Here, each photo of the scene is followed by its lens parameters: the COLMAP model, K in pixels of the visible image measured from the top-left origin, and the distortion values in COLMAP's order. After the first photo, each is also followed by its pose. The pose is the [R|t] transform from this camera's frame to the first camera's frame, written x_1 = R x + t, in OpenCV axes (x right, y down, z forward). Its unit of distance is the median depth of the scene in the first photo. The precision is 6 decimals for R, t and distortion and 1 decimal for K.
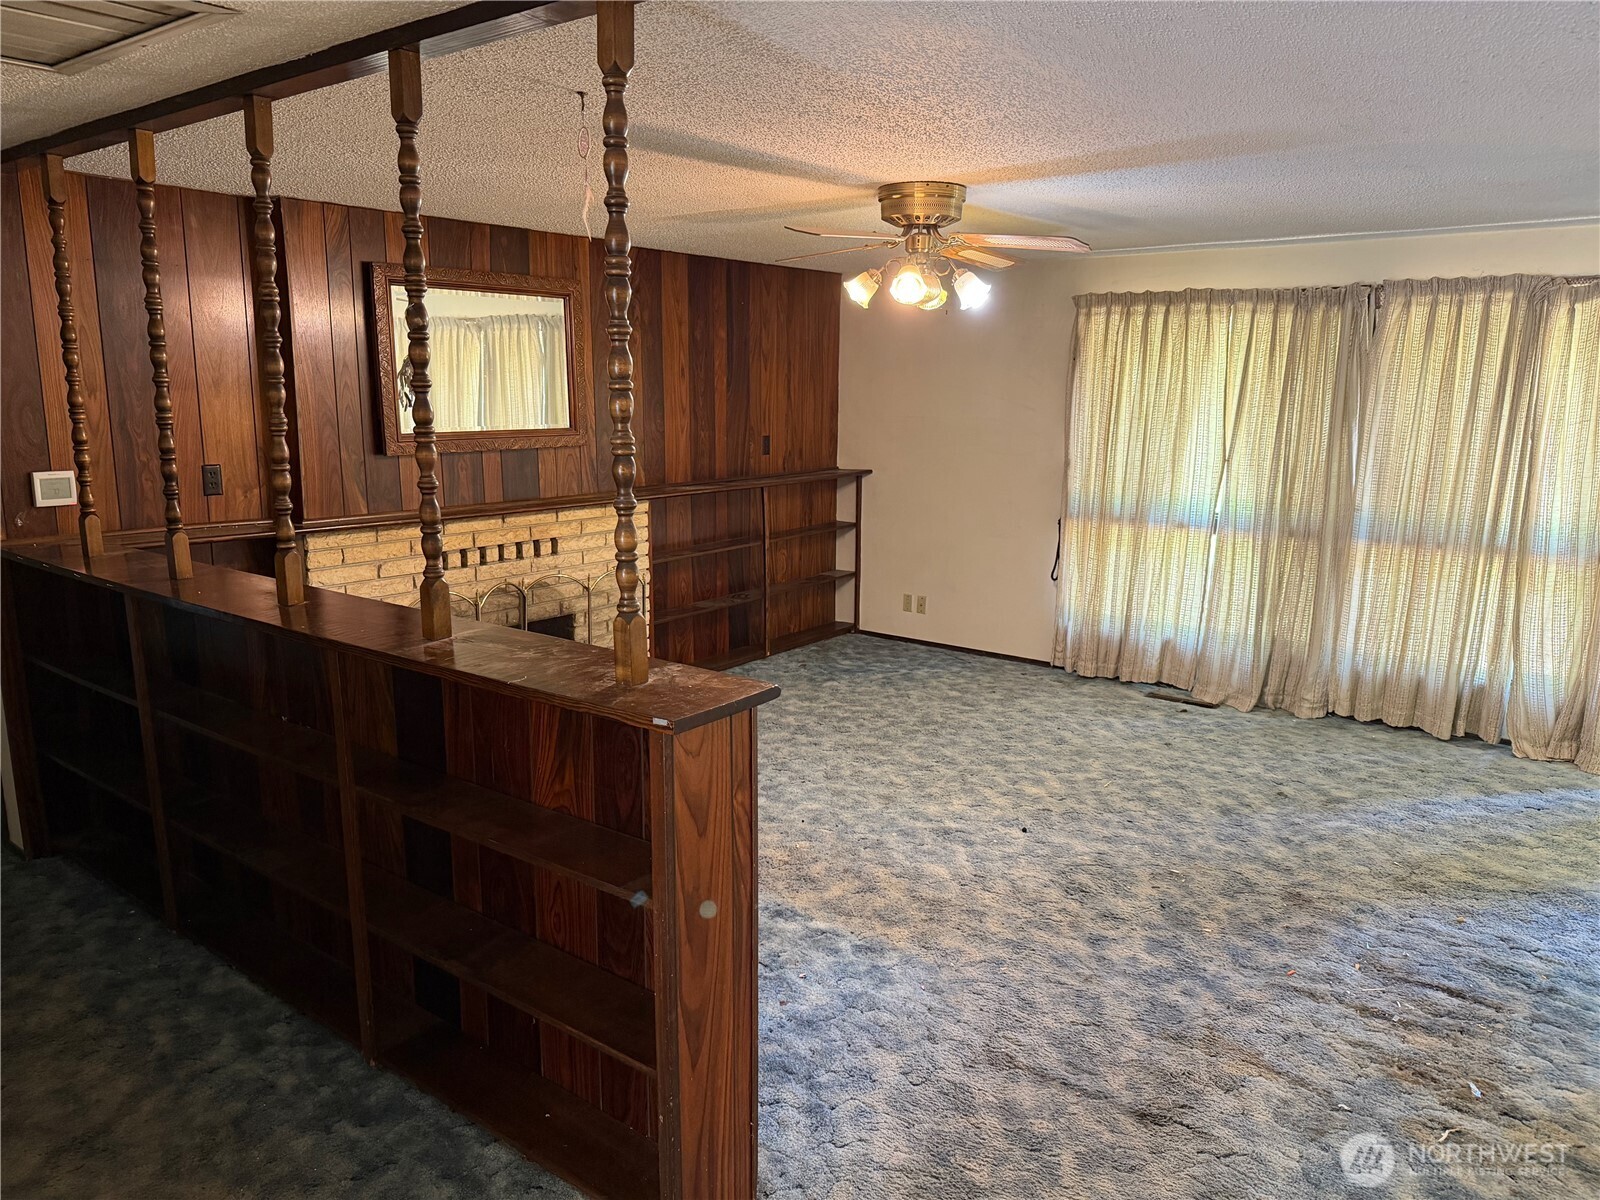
lens RADIAL K [[1144.5, 0, 807.8], [0, 1144.5, 595.8], [0, 0, 1]] dist [0.087699, -0.128864]
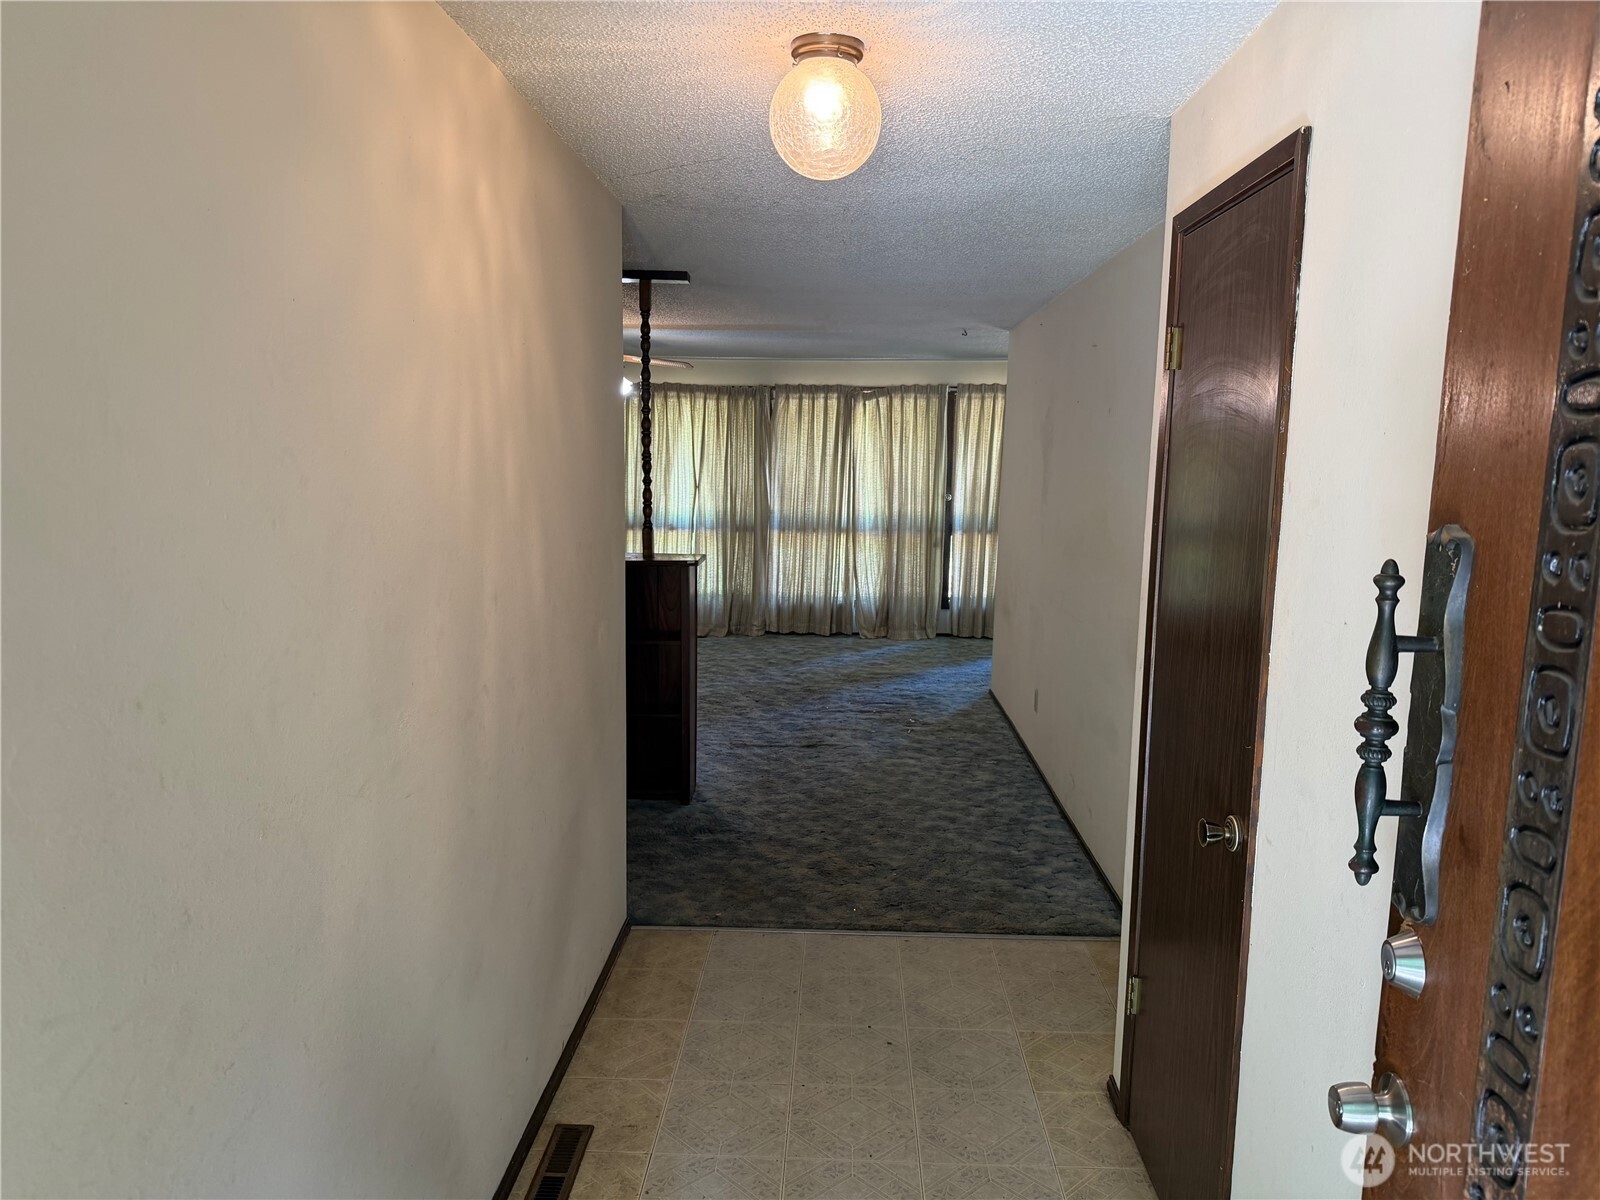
lens RADIAL K [[1144.5, 0, 807.8], [0, 1144.5, 595.8], [0, 0, 1]] dist [0.087699, -0.128864]
pose [[0.812470, -0.069902, 0.578797, -0.523272], [0.101359, 0.994603, -0.022161, 0.100526], [-0.574124, 0.076671, 0.815171, -0.461771]]
